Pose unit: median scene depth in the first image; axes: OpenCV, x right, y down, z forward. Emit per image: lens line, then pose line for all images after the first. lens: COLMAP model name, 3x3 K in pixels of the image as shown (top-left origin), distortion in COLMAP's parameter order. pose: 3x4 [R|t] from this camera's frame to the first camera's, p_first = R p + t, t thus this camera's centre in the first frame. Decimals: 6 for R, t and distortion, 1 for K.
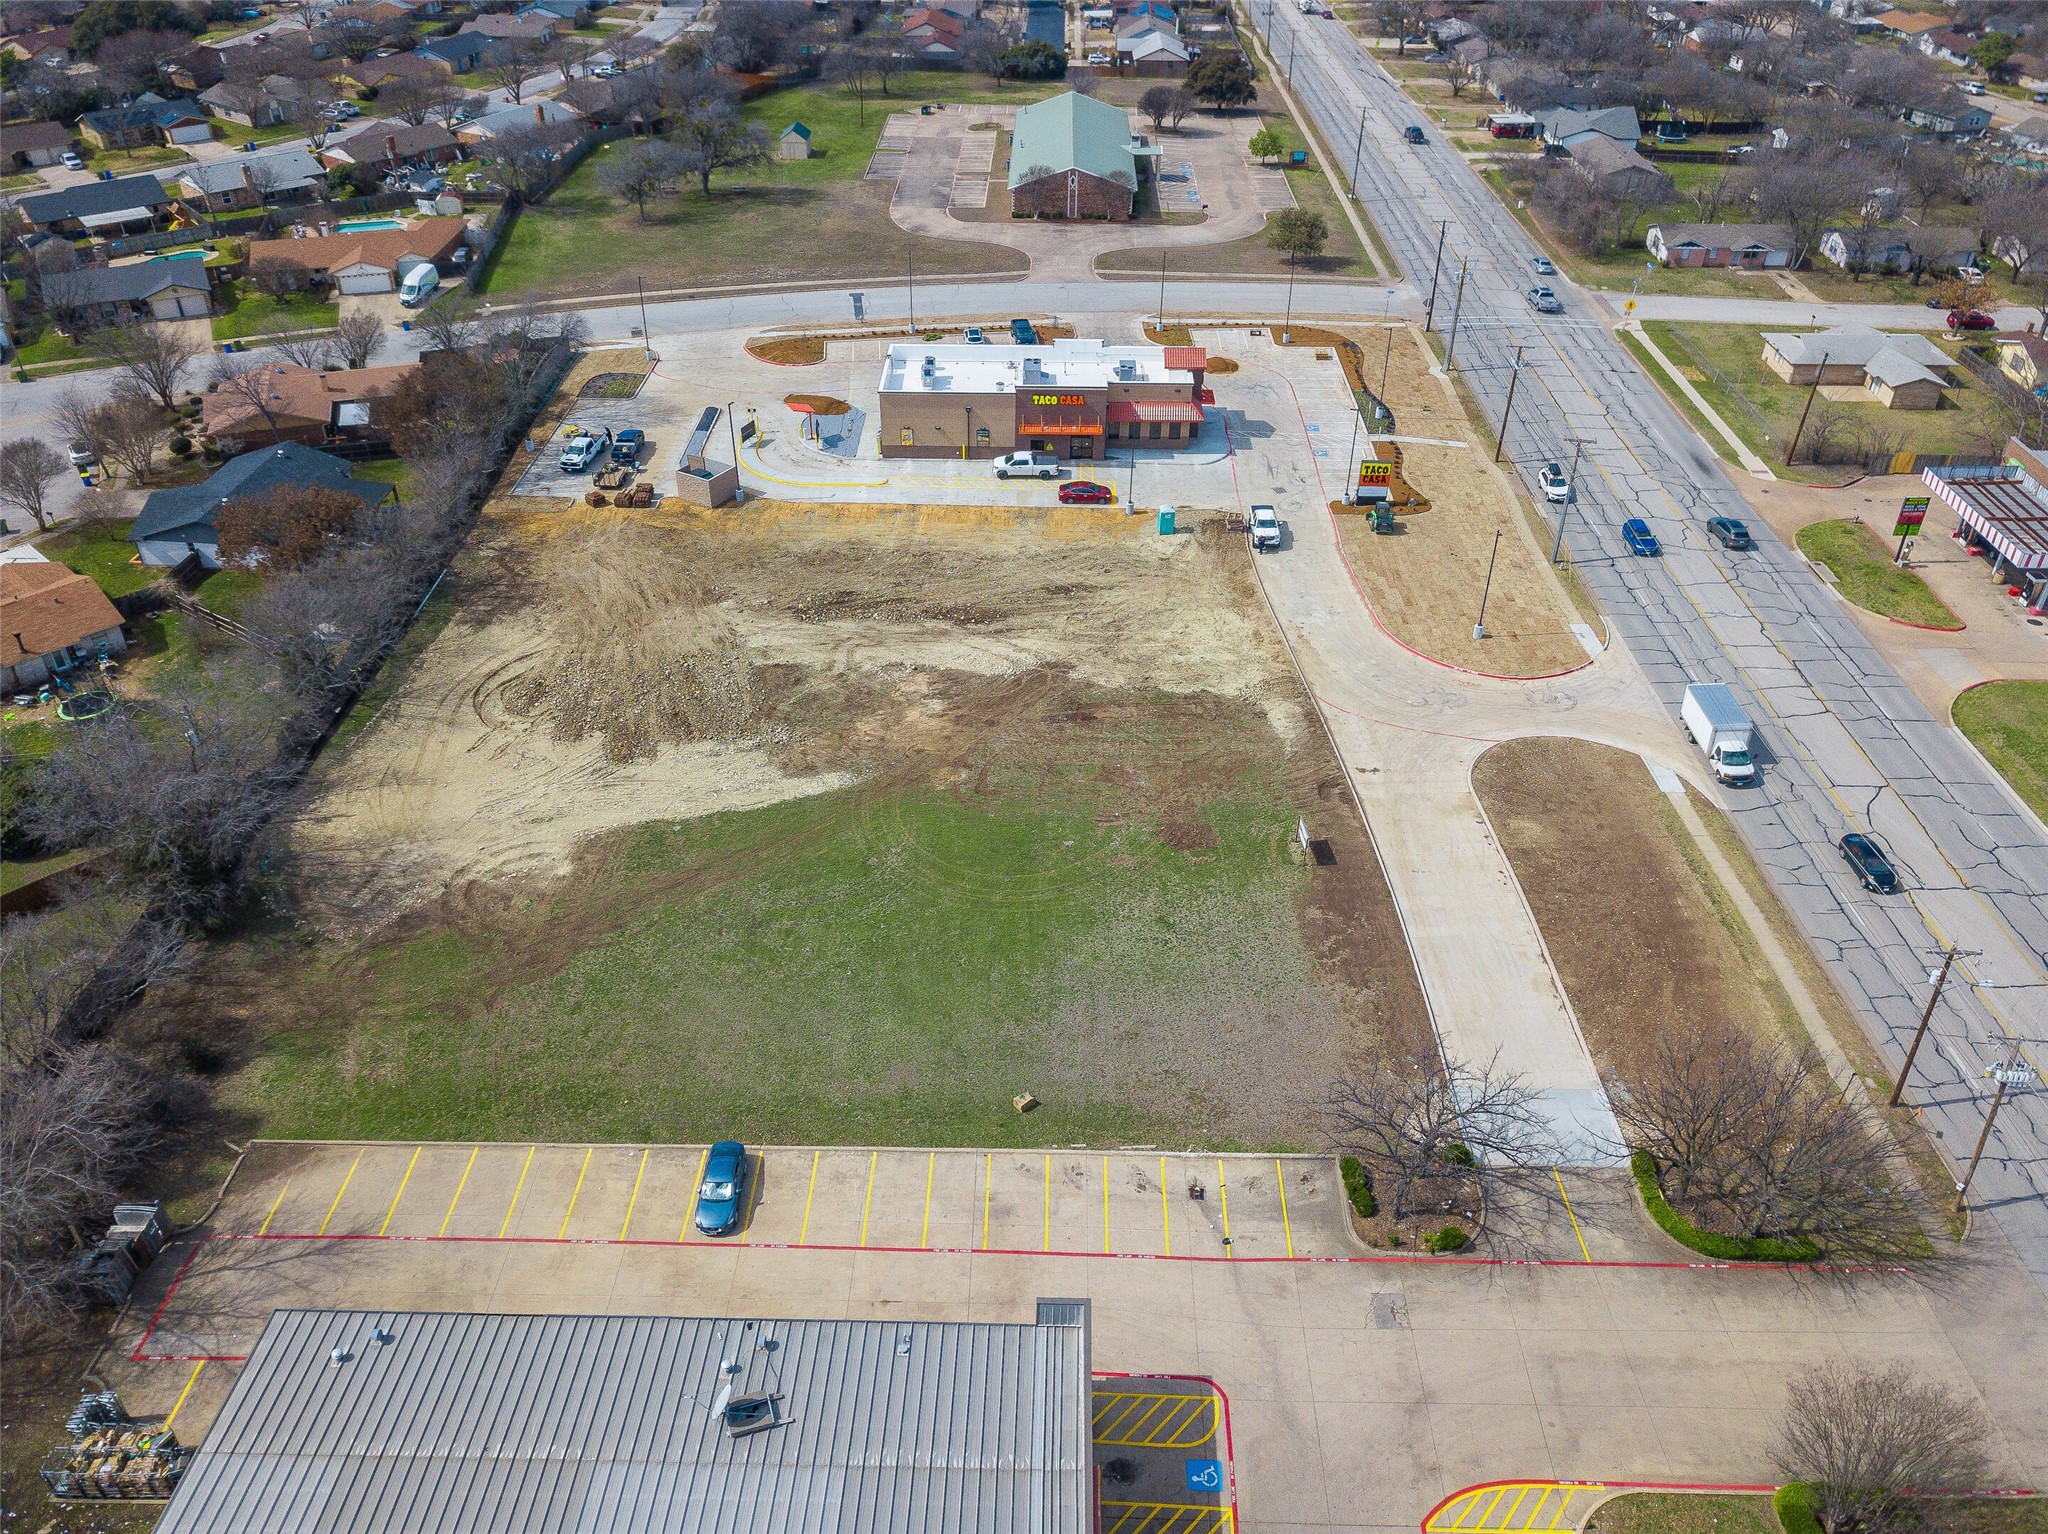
lens RADIAL K [[1560.3, 0, 1016.9], [0, 1560.3, 763.0], [0, 0, 1]] dist [0.020271, -0.027201]
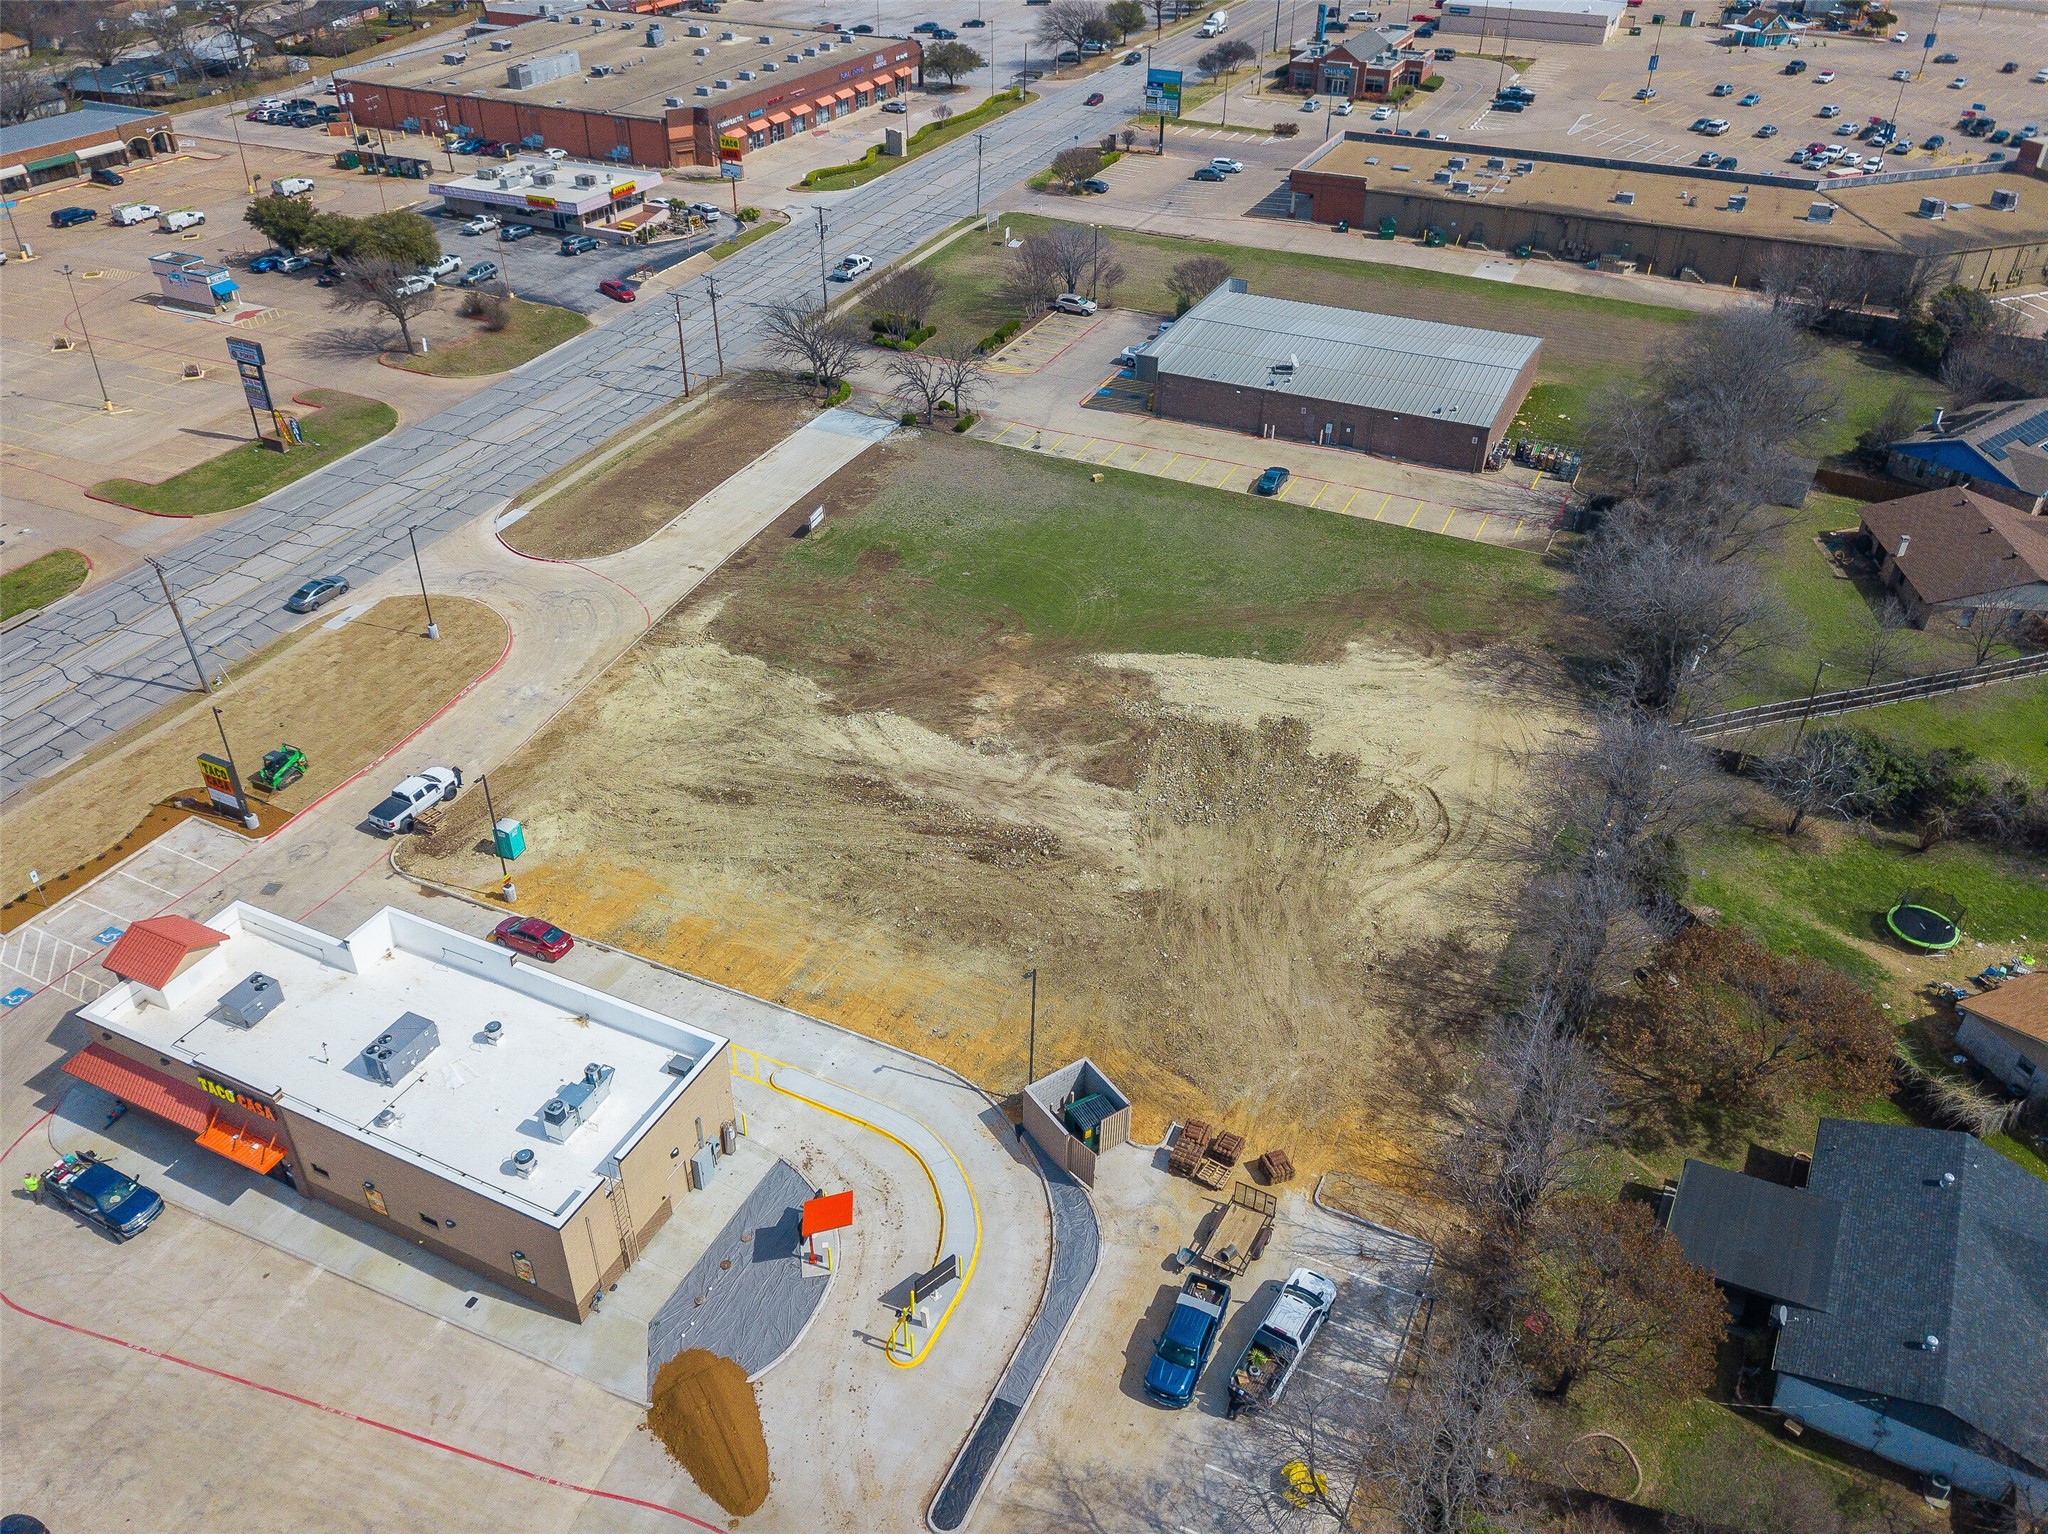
lens RADIAL K [[1566.2, 0, 1015.2], [0, 1566.2, 763.4], [0, 0, 1]] dist [0.002597, 0.005497]
pose [[-0.910727, -0.237265, 0.338055, -0.366685], [0.234114, 0.377739, 0.895826, -0.795213], [-0.340245, 0.894996, -0.288470, 1.153636]]
